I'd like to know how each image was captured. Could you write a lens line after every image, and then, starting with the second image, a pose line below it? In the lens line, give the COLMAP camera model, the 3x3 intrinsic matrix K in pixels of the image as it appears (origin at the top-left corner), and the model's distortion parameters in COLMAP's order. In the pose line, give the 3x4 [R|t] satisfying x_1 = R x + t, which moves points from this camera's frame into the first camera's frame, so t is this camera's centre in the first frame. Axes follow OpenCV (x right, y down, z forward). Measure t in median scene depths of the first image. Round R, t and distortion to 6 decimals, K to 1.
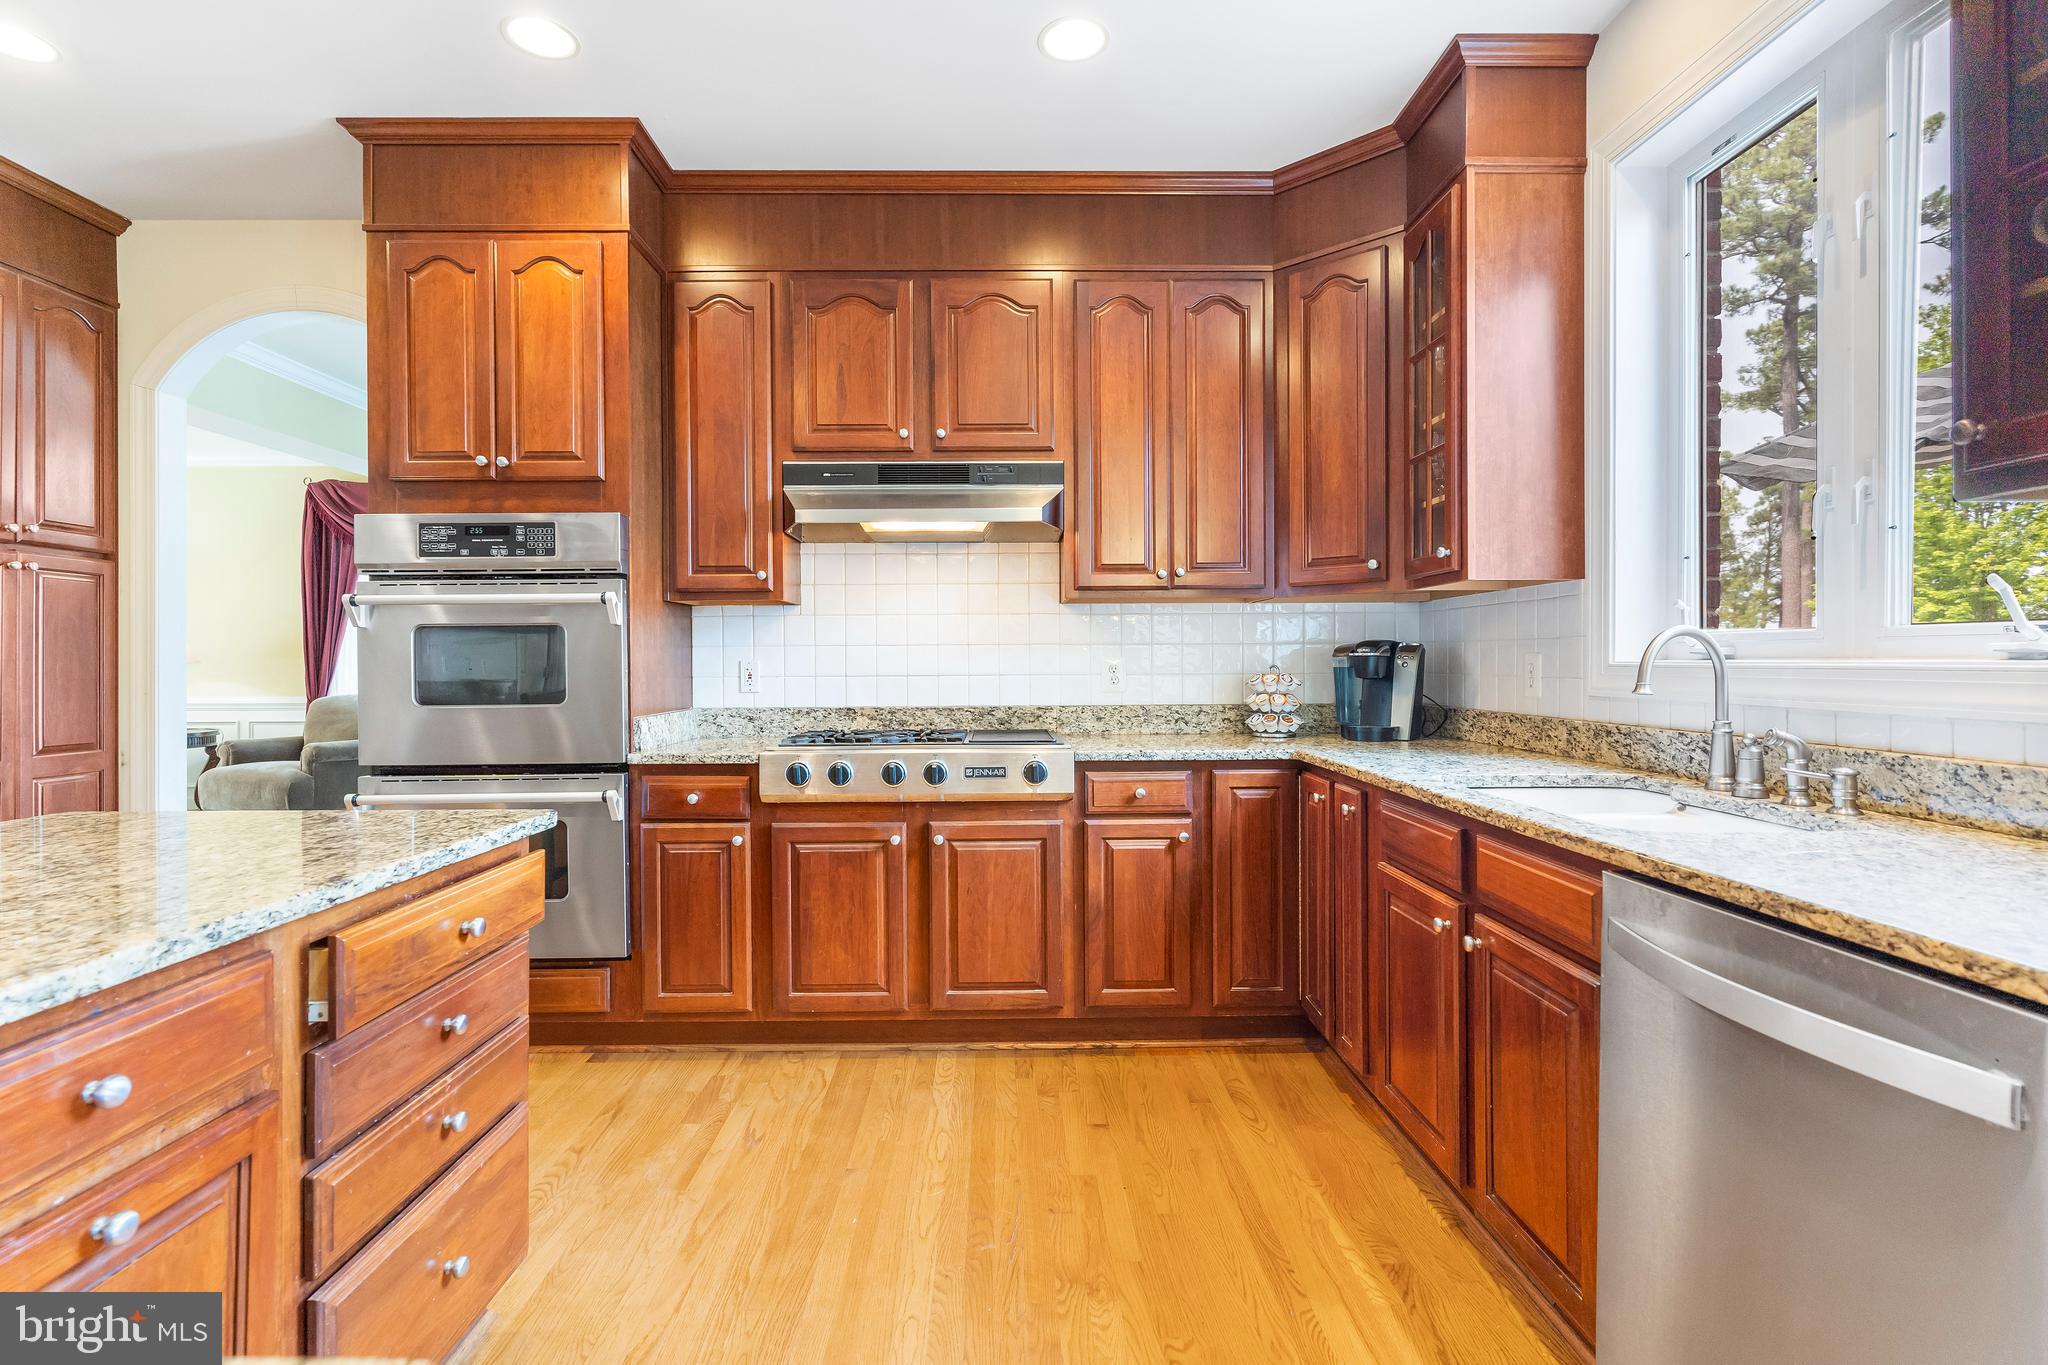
lens RADIAL K [[989.5, 0, 1002.4], [0, 989.5, 666.4], [0, 0, 1]] dist [0.005304, 0.000072]
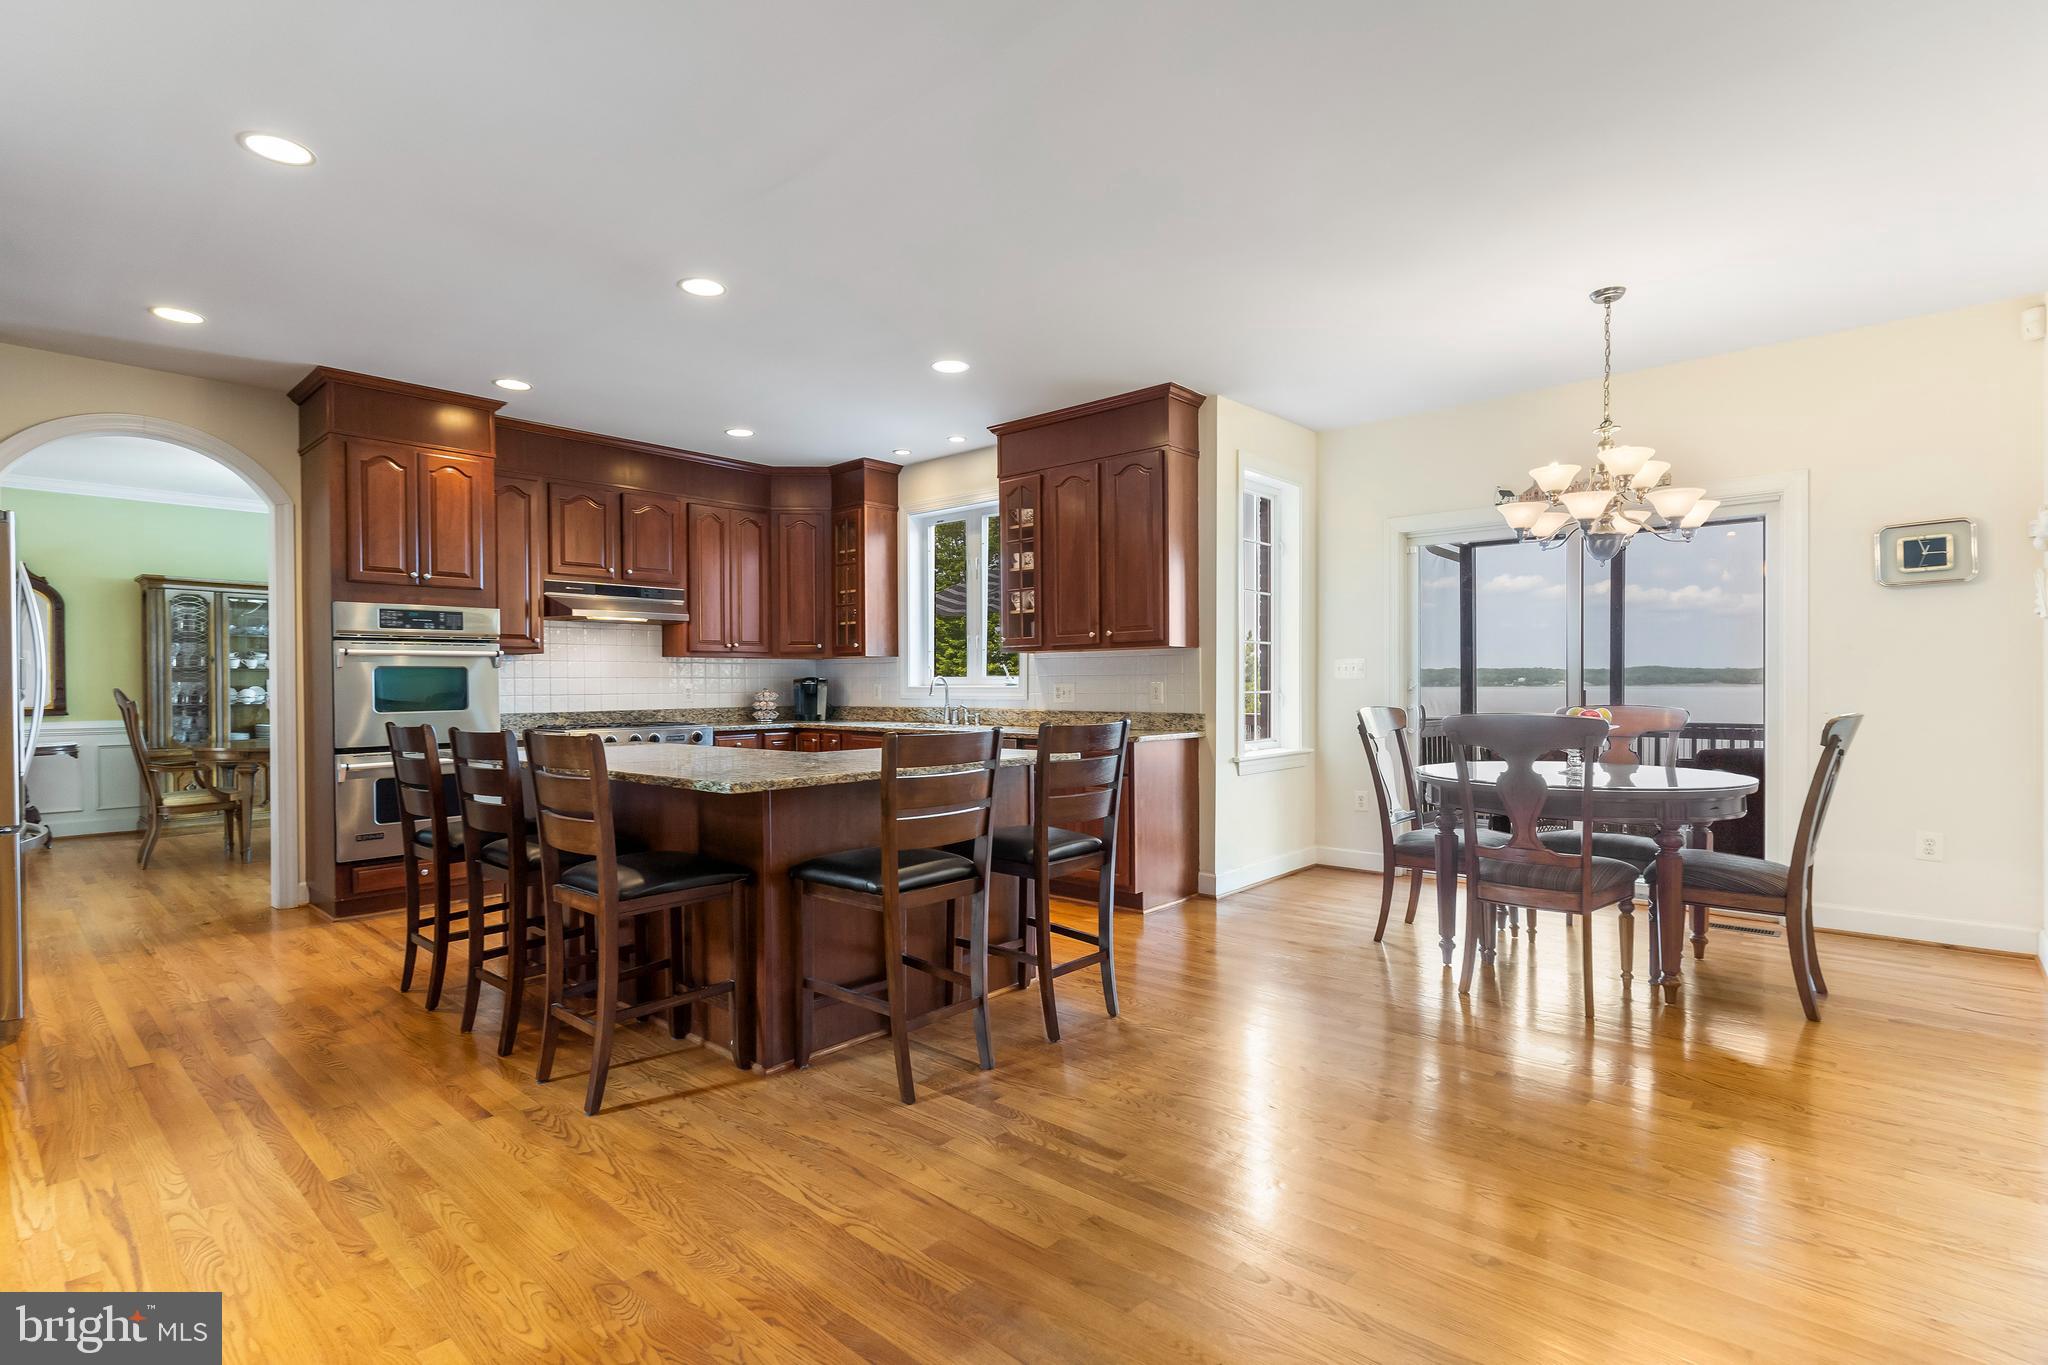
lens RADIAL K [[989.5, 0, 1007.9], [0, 989.5, 681.2], [0, 0, 1]] dist [0.005304, 0.000072]
pose [[0.684477, 0.002151, 0.729031, -1.080114], [0.005275, 0.999955, -0.007902, 0.003939], [-0.729015, 0.009255, 0.684435, -0.990631]]
